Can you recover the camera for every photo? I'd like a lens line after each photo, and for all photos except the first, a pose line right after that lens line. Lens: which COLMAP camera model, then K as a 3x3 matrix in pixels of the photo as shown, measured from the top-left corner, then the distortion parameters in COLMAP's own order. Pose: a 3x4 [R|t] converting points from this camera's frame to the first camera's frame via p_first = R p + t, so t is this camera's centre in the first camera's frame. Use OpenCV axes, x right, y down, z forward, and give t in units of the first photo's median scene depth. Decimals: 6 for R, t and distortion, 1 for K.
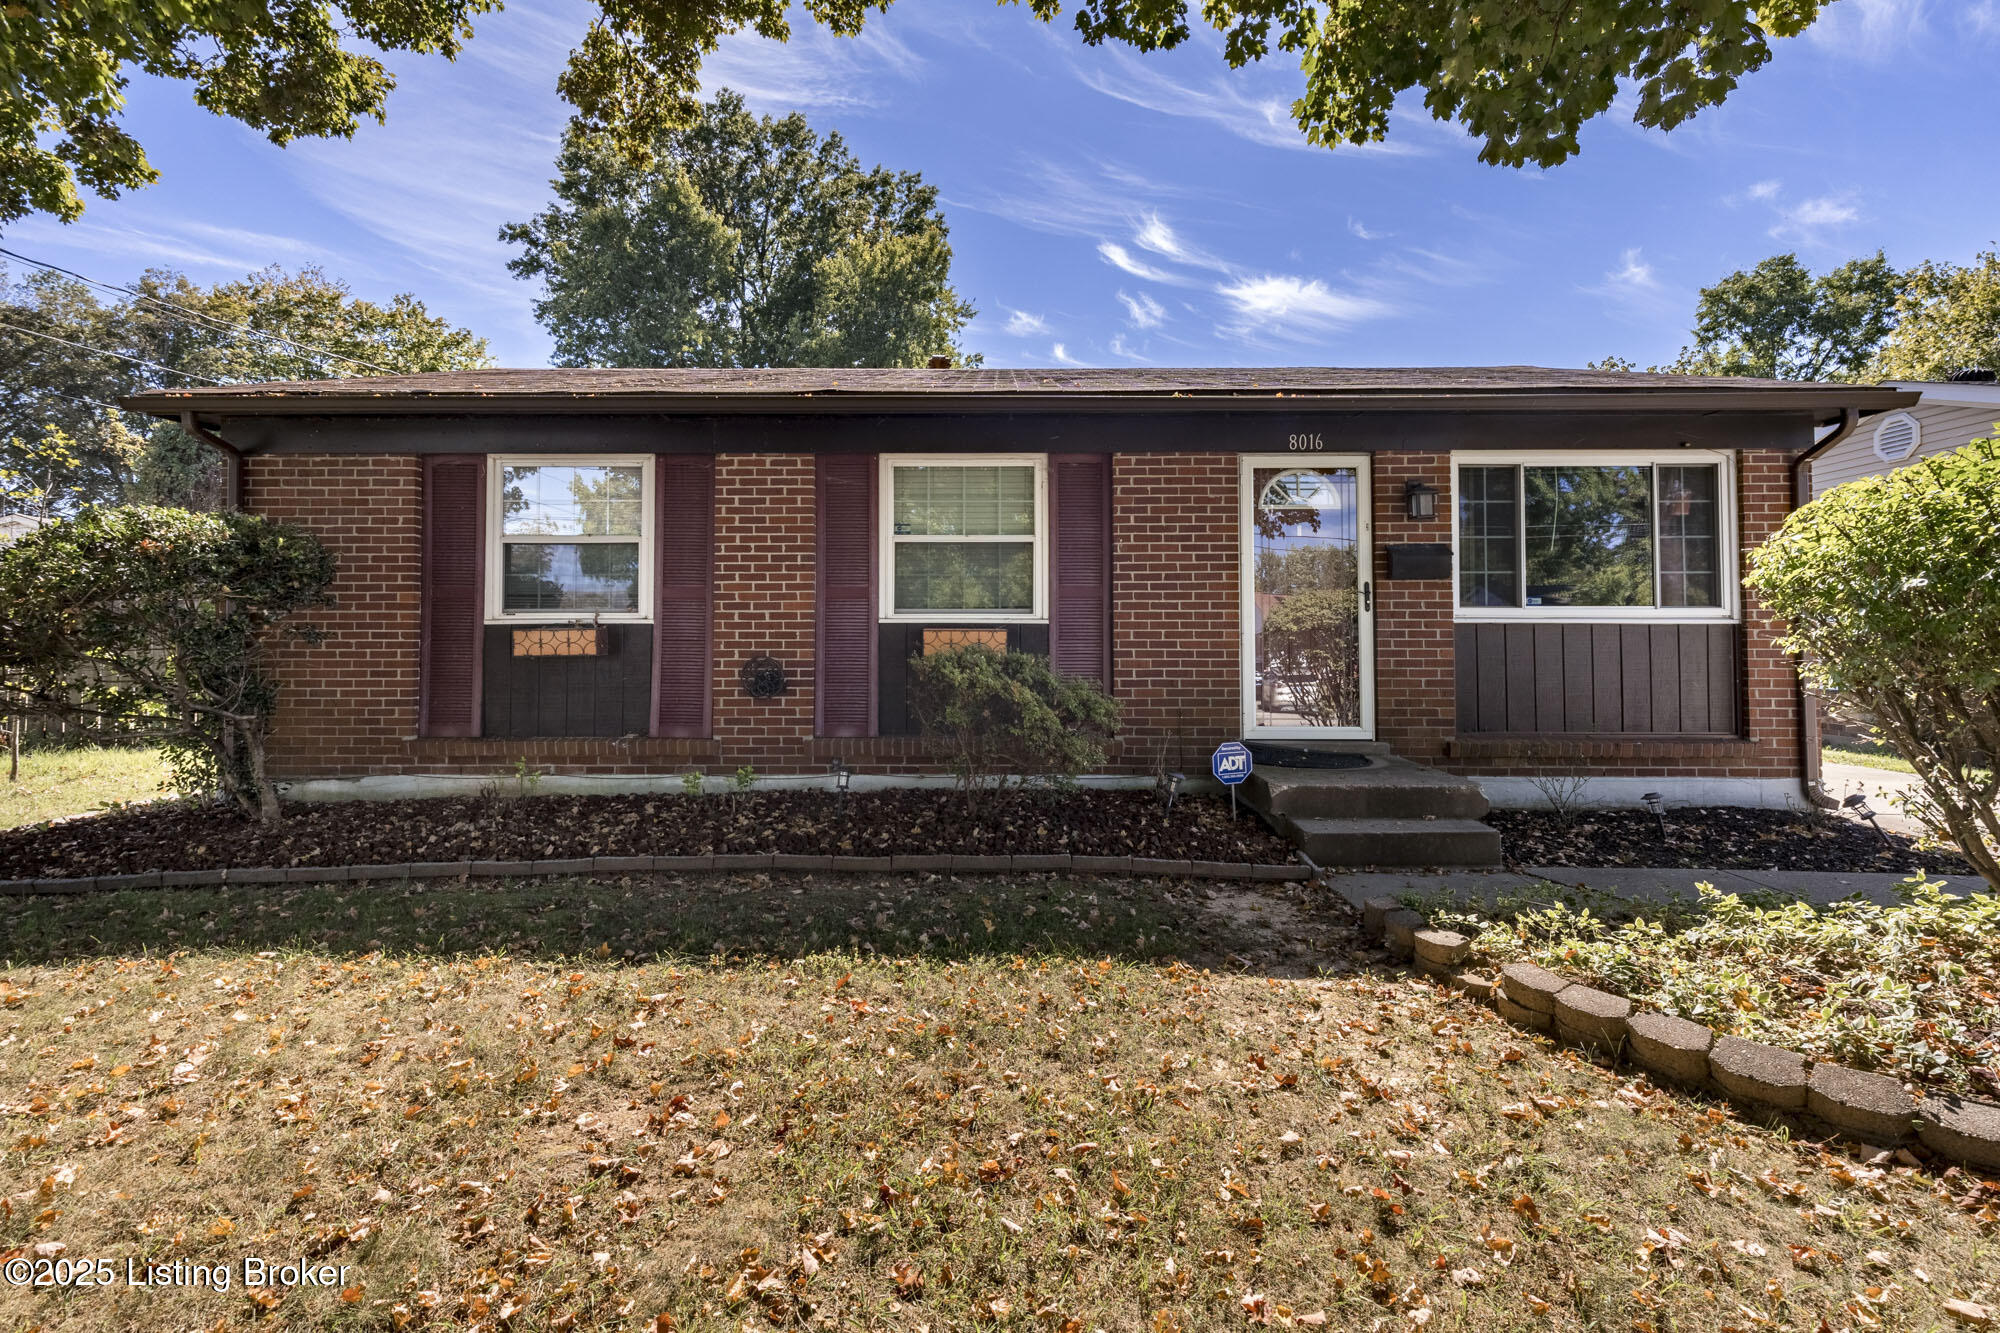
lens RADIAL K [[932.9, 0, 993.4], [0, 932.9, 613.3], [0, 0, 1]] dist [0.007362, 0.000085]
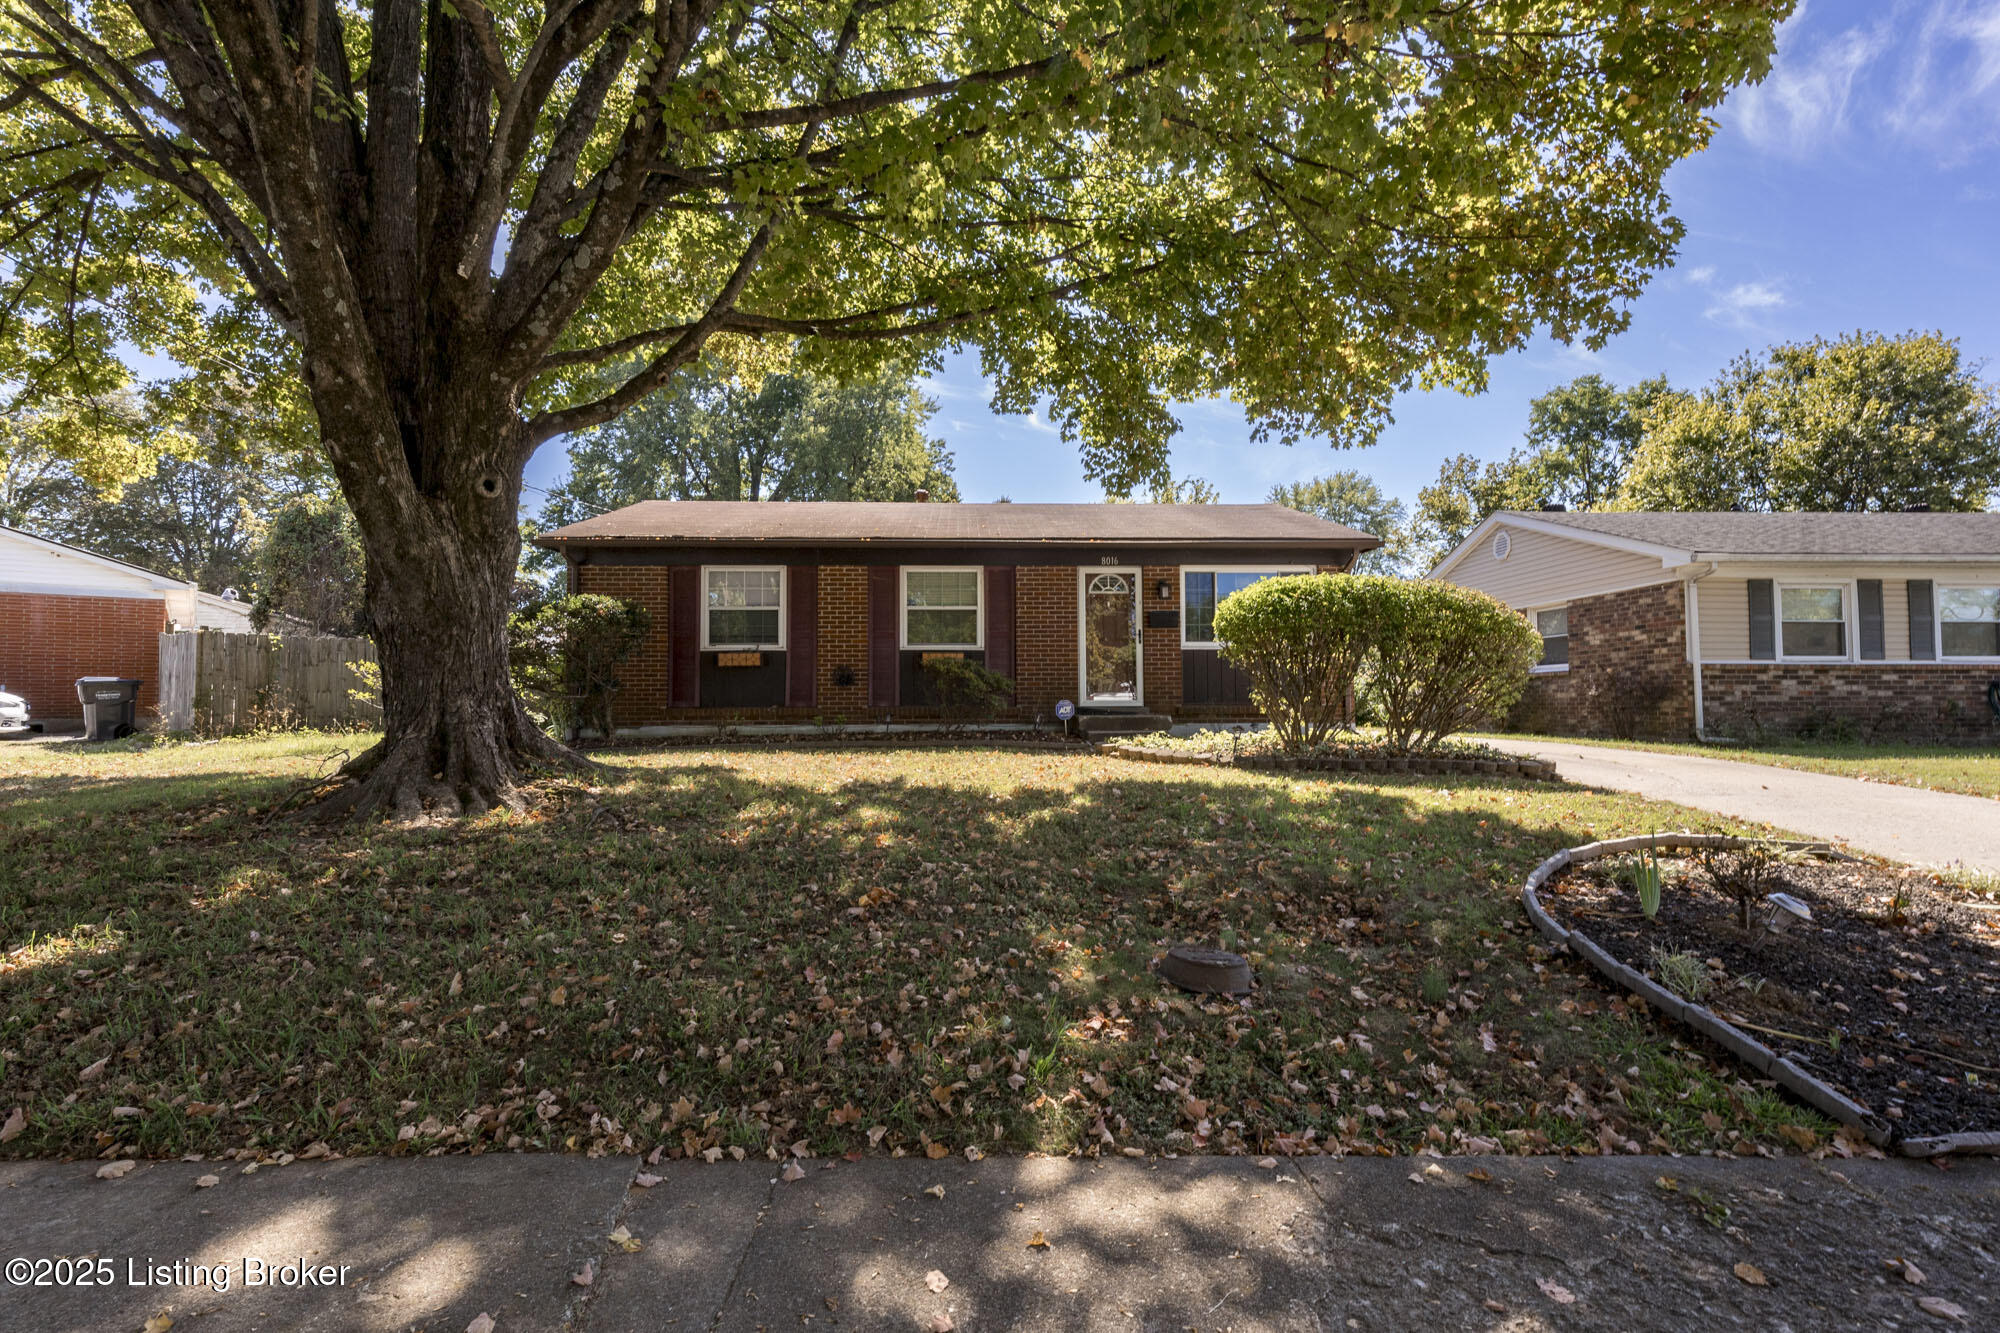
lens RADIAL K [[932.2, 0, 1000.0], [0, 932.2, 666.5], [0, 0, 1]] dist [-0.000504, -0.000352]
pose [[0.998788, -0.002192, 0.049163, -0.005624], [0.002585, 0.999965, -0.007946, 0.053931], [-0.049143, 0.008063, 0.998759, -0.874907]]
